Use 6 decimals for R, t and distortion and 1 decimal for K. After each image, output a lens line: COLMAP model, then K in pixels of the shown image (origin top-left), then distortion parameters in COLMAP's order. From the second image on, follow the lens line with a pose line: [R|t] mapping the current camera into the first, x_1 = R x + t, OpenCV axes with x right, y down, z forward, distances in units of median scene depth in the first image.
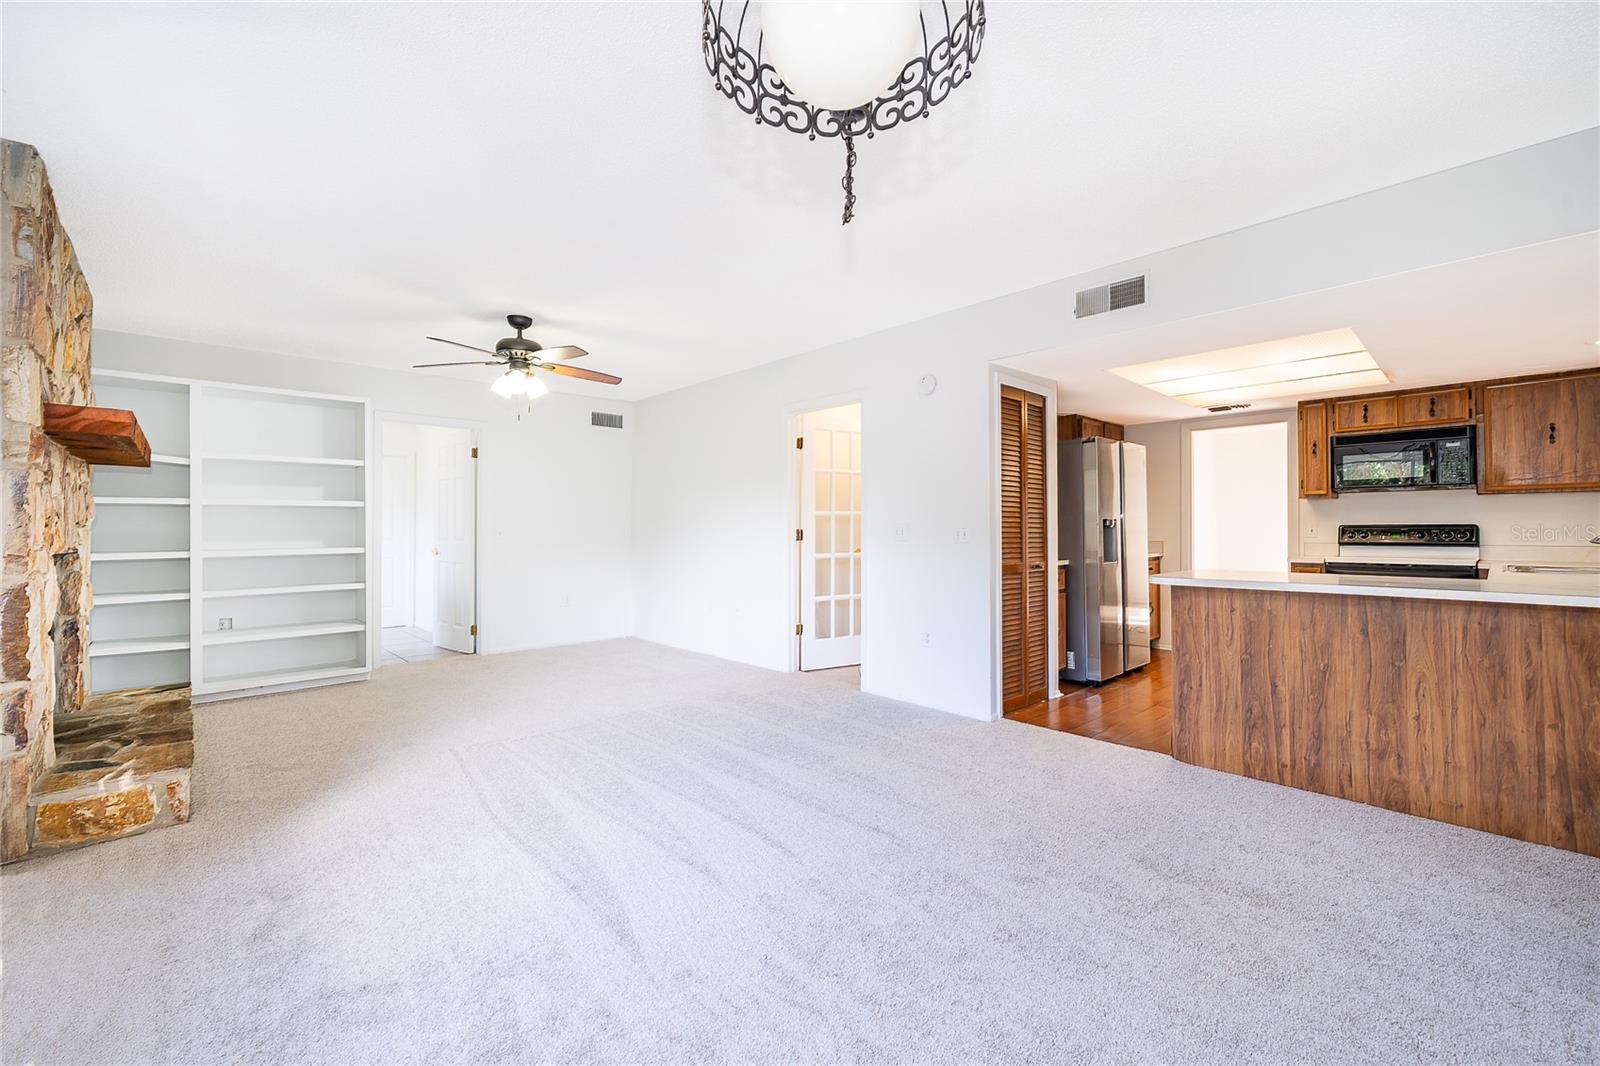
lens RADIAL K [[650.3, 0, 800.0], [0, 650.3, 533.0], [0, 0, 1]] dist [0.000370, 0.000029]
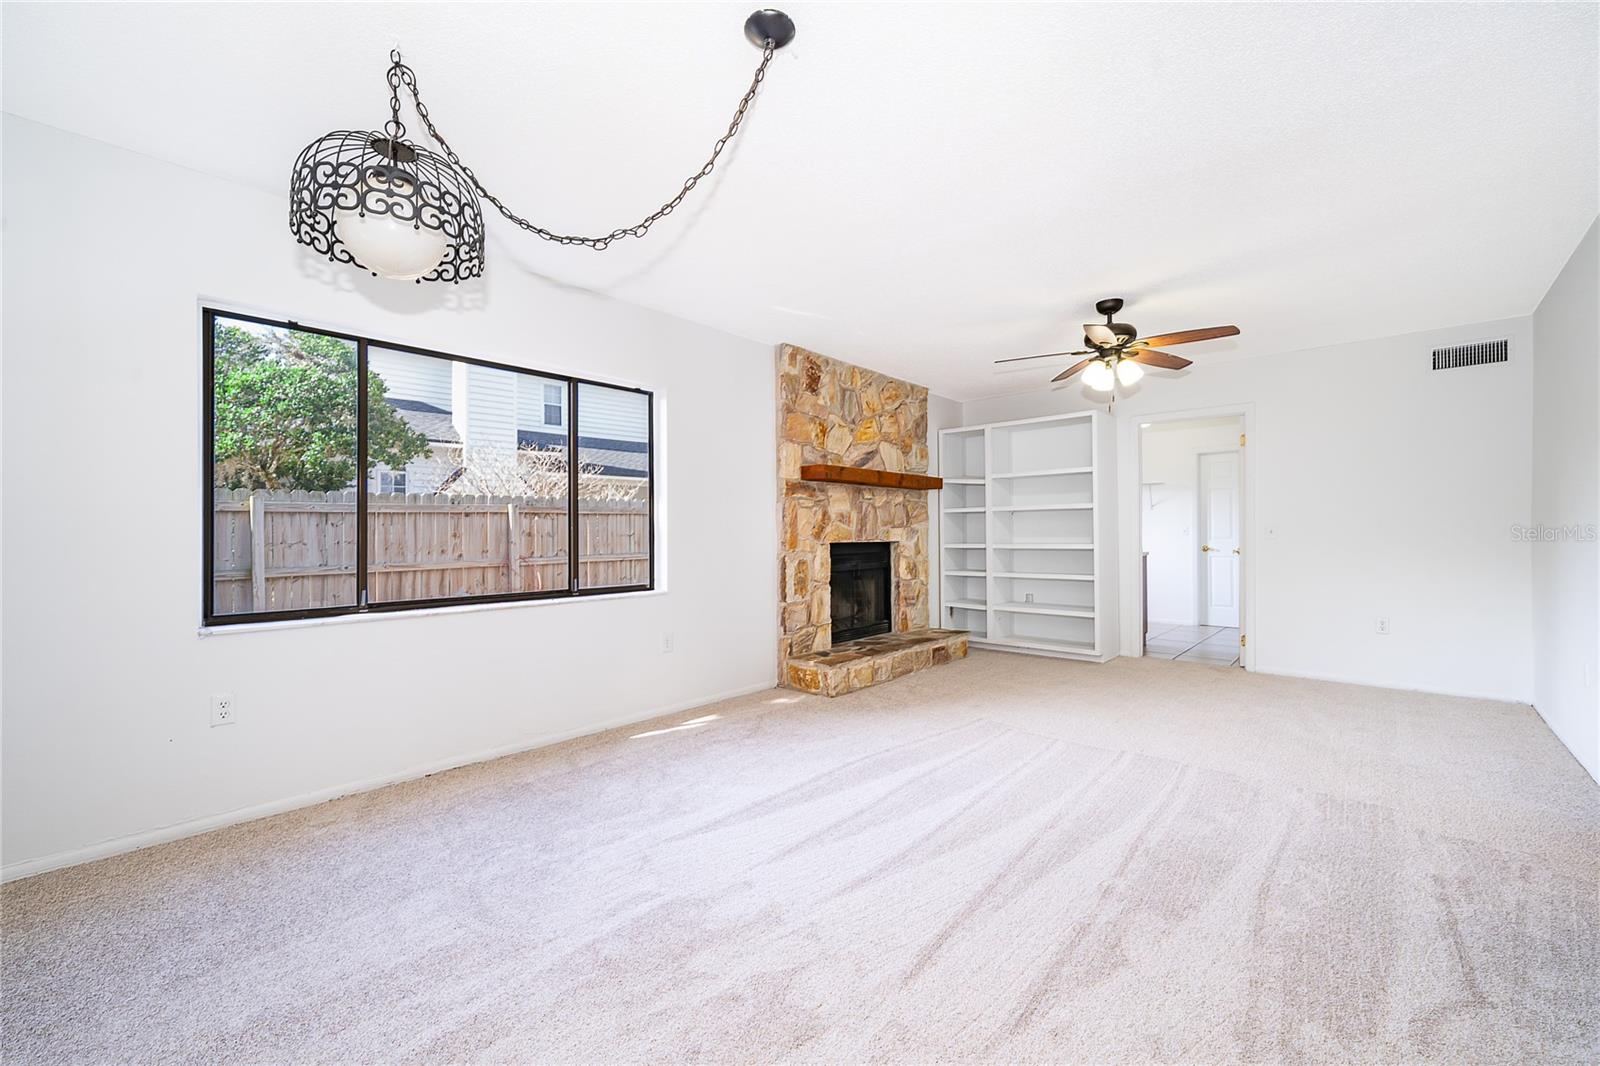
lens RADIAL K [[648.1, 0, 800.0], [0, 648.1, 533.0], [0, 0, 1]] dist [-0.000448, -0.000211]
pose [[0.069855, 0.006446, -0.997536, 0.546543], [0.000156, 0.999979, 0.006473, -0.004379], [0.997557, -0.000608, 0.069852, 0.561188]]
